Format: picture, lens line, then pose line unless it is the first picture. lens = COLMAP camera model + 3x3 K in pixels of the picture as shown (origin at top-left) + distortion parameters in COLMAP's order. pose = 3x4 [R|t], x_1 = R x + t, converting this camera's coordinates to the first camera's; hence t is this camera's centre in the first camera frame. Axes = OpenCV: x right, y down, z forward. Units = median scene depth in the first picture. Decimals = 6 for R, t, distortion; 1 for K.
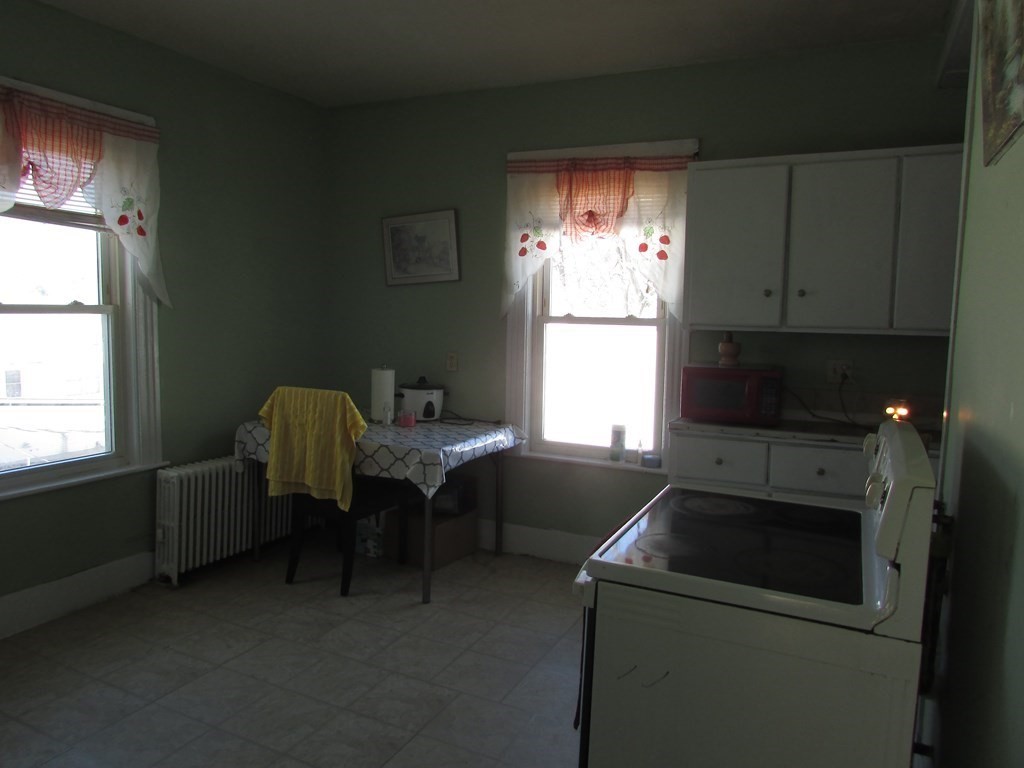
lens RADIAL K [[737.0, 0, 506.9], [0, 737.0, 386.4], [0, 0, 1]] dist [-0.011648, -0.002400]
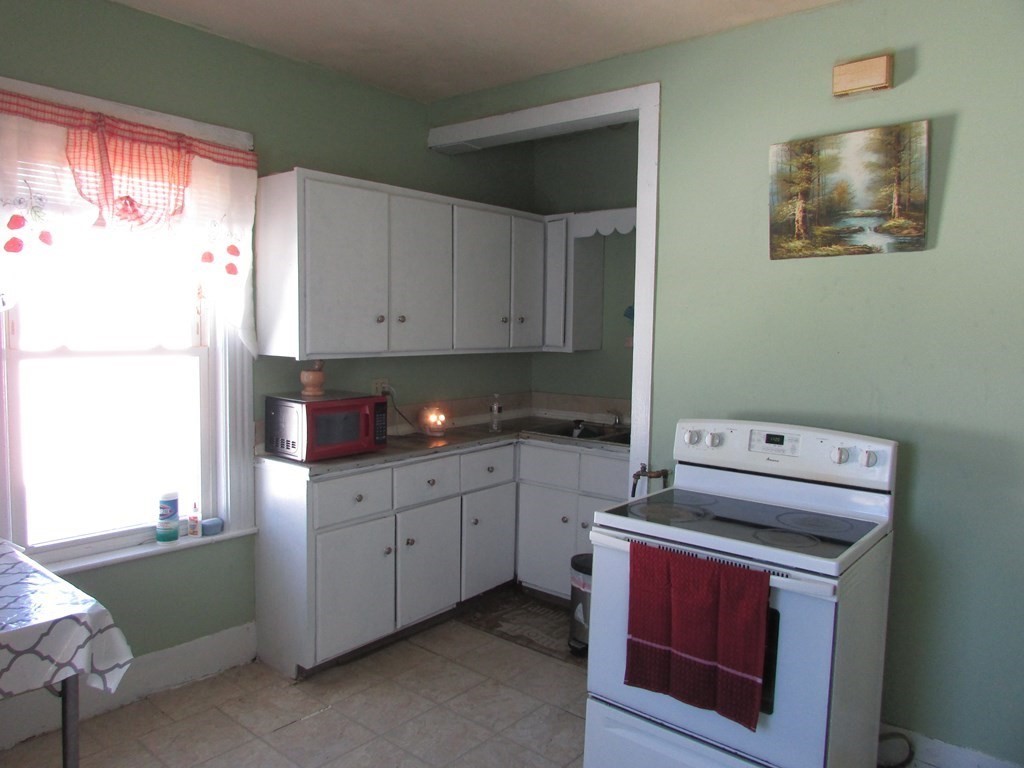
lens RADIAL K [[737.0, 0, 507.8], [0, 737.0, 380.6], [0, 0, 1]] dist [-0.011648, -0.002400]
pose [[0.247819, -0.090625, 0.964558, -0.498374], [0.090259, 0.993445, 0.070149, -0.085616], [-0.964593, 0.069676, 0.254374, 0.509279]]
